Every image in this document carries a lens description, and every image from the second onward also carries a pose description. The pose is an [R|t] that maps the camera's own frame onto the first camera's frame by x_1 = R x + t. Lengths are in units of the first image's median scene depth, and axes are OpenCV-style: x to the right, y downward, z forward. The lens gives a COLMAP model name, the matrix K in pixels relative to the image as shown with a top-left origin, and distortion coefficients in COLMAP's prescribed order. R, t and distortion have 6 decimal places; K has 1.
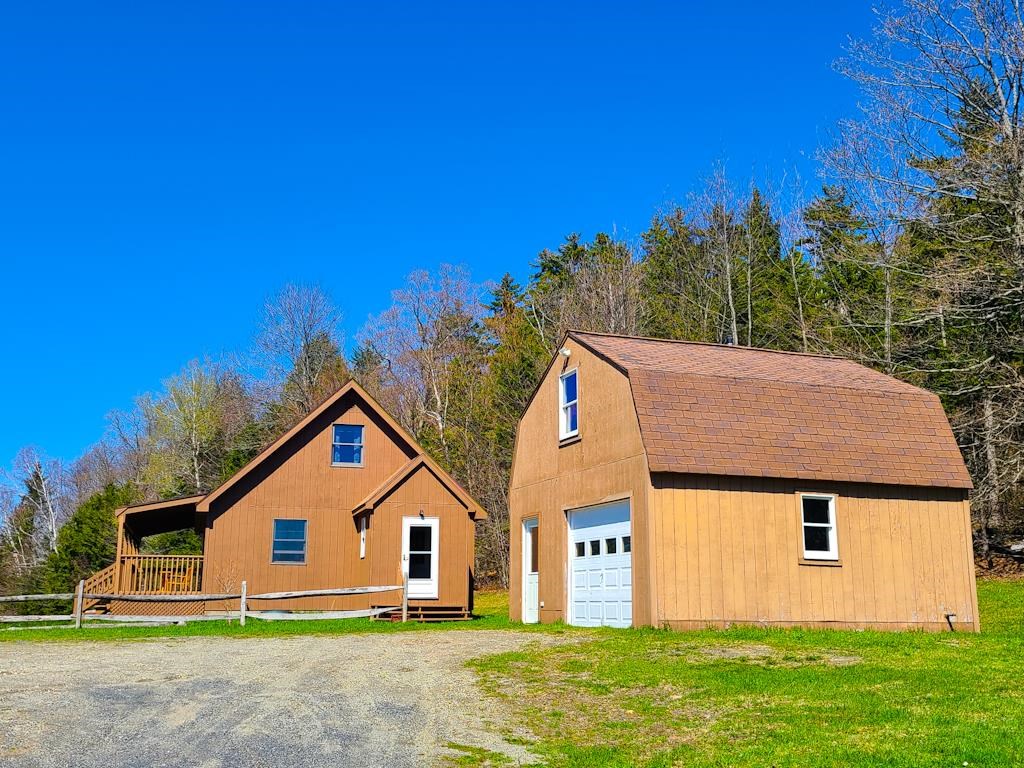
lens RADIAL K [[1032.7, 0, 512.0], [0, 1032.7, 384.0], [0, 0, 1]] dist [0.048940, 0.001591]
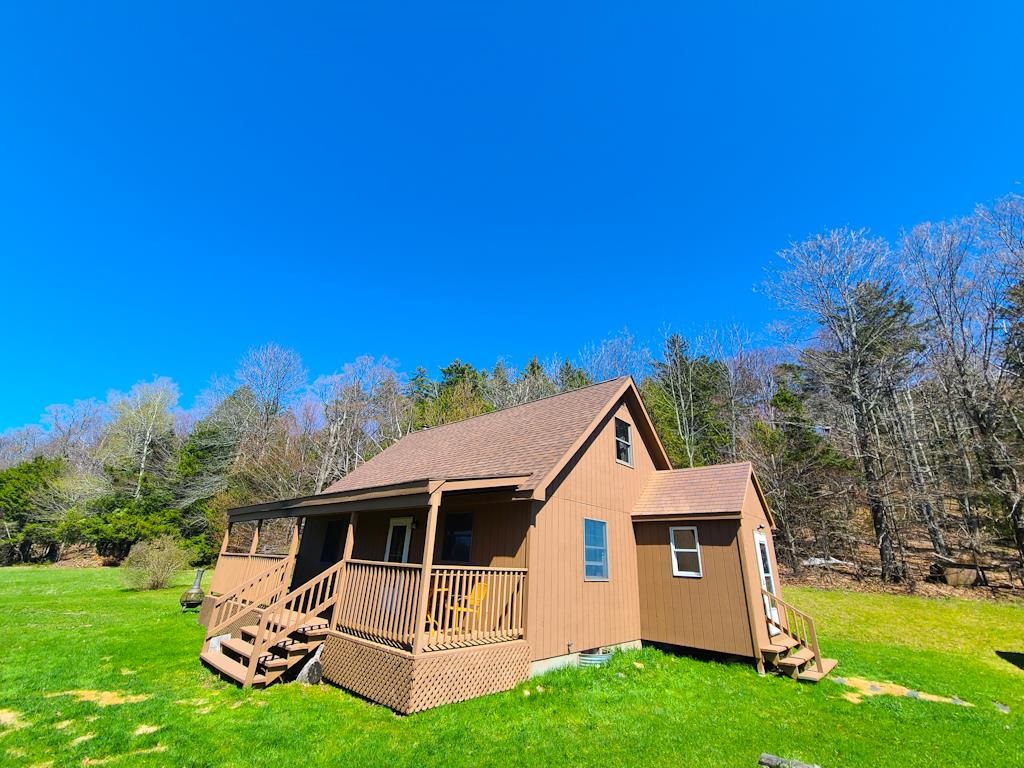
lens RADIAL K [[414.6, 0, 521.4], [0, 414.6, 384.5], [0, 0, 1]] dist [-0.000163, 0.000247]
pose [[0.851103, 0.234628, 0.469652, -0.449771], [-0.145389, 0.964927, -0.218583, 0.110200], [-0.504465, 0.117754, 0.855365, 0.757861]]
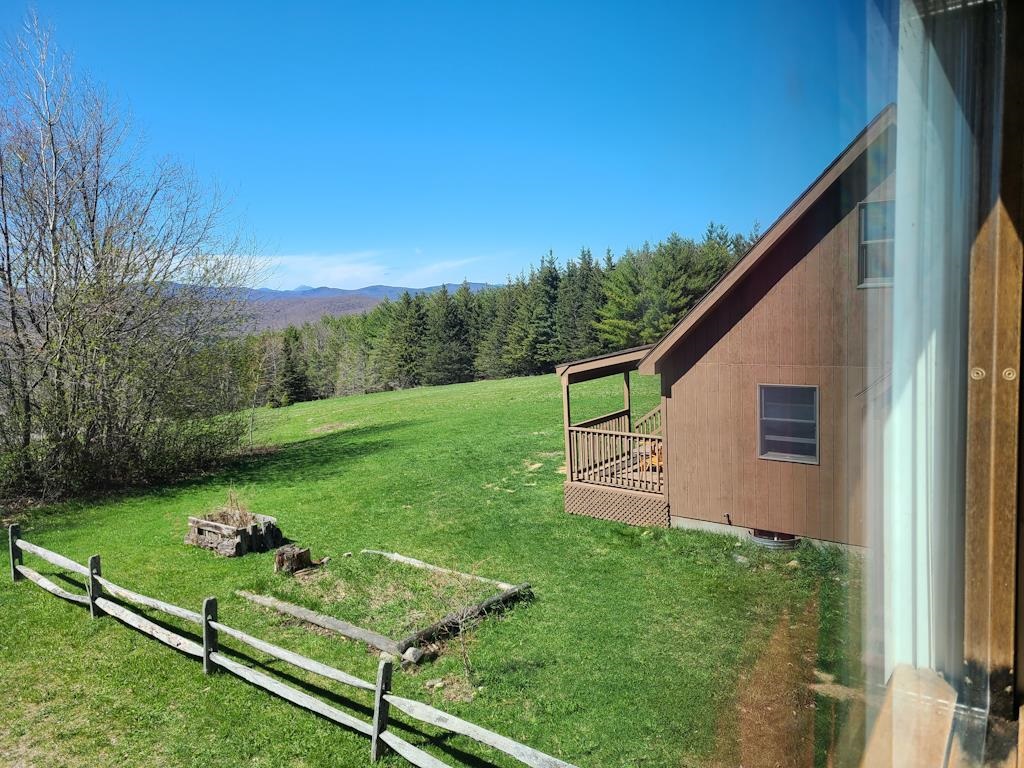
lens RADIAL K [[761.5, 0, 512.0], [0, 761.5, 384.0], [0, 0, 1]] dist [0.000587, 0.000024]
pose [[0.574418, 0.068070, -0.815727, 0.044900], [0.212474, 0.949981, 0.228892, 0.000520], [0.790505, -0.304800, 0.531223, 0.669602]]
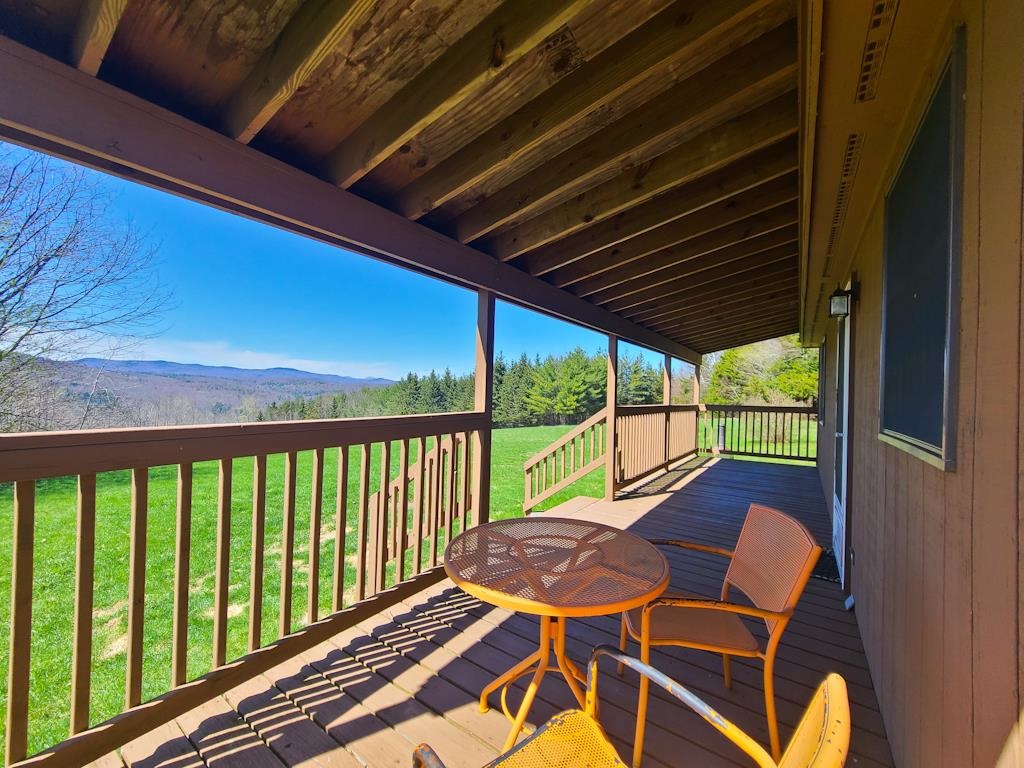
lens RADIAL K [[421.0, 0, 519.8], [0, 421.0, 384.0], [0, 0, 1]] dist [-0.002327, 0.000155]
pose [[0.637792, 0.005654, -0.770188, -0.306815], [0.127694, 0.985358, 0.112978, 0.158693], [0.759549, -0.170405, 0.627732, 0.997908]]
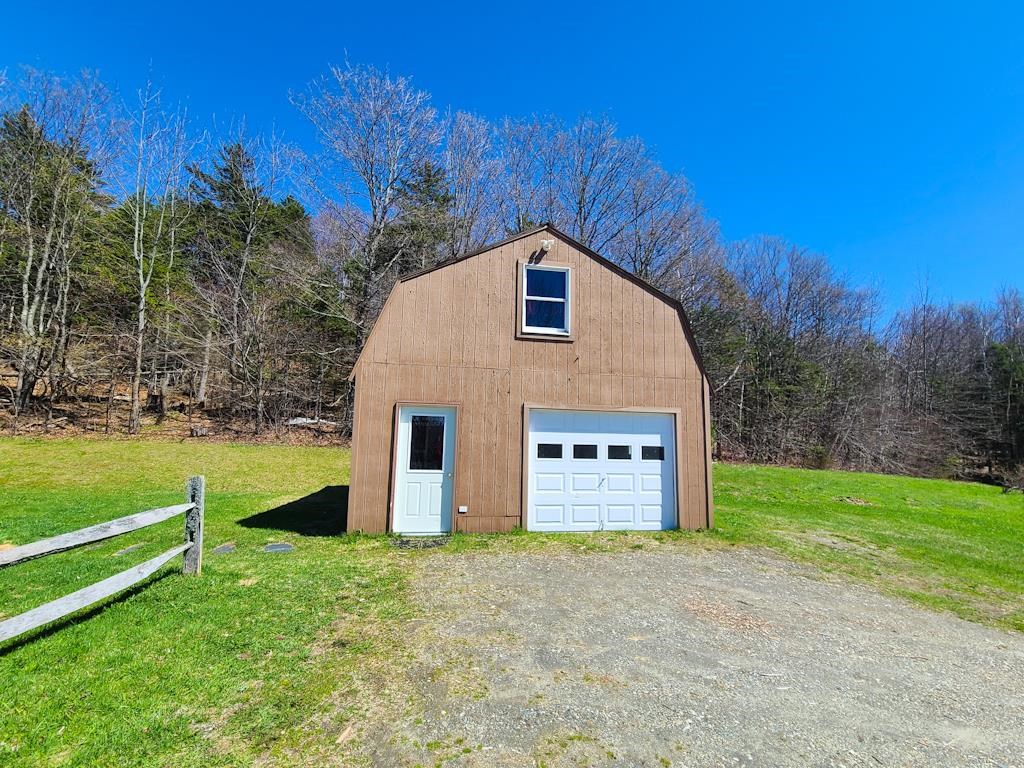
lens RADIAL K [[437.5, 0, 527.7], [0, 437.5, 389.0], [0, 0, 1]] dist [-0.000059, -0.003743]
pose [[0.184568, 0.125934, 0.974718, -0.225949], [-0.219794, 0.971927, -0.083954, 0.093103], [-0.957928, -0.198742, 0.207066, 0.620438]]
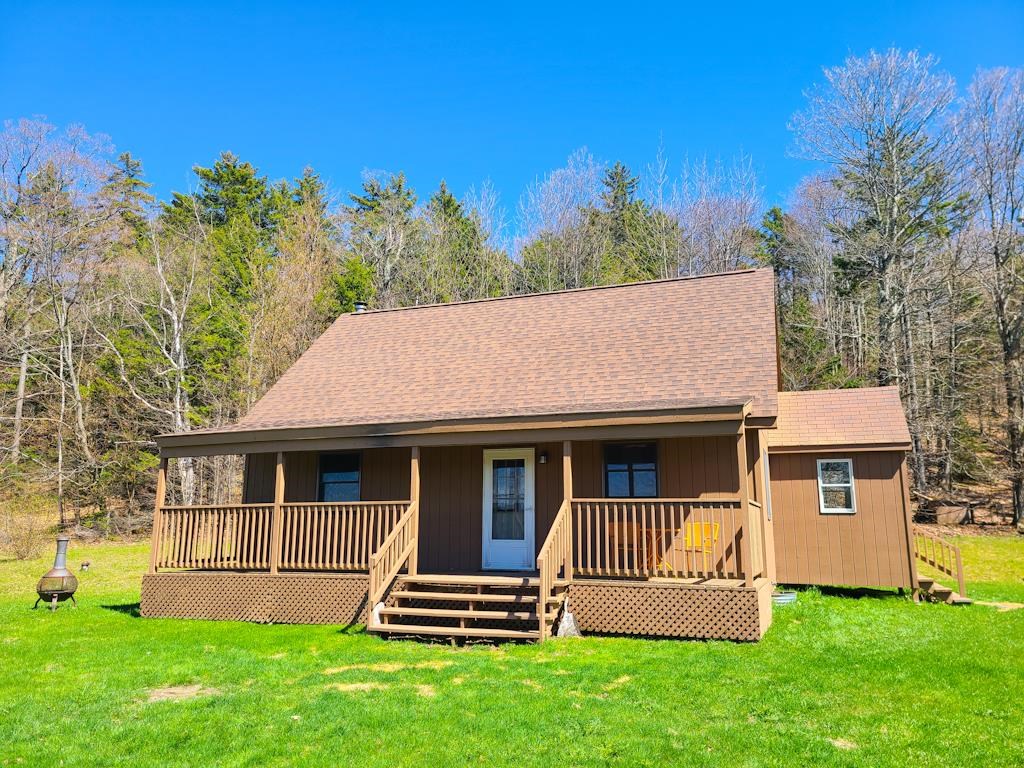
lens RADIAL K [[753.2, 0, 512.0], [0, 753.2, 384.0], [0, 0, 1]] dist [0.098923, -0.106143]
pose [[0.601553, 0.148403, 0.784927, -0.717981], [-0.163954, 0.984611, -0.060505, 0.147670], [-0.781827, -0.092295, 0.616626, 0.849656]]
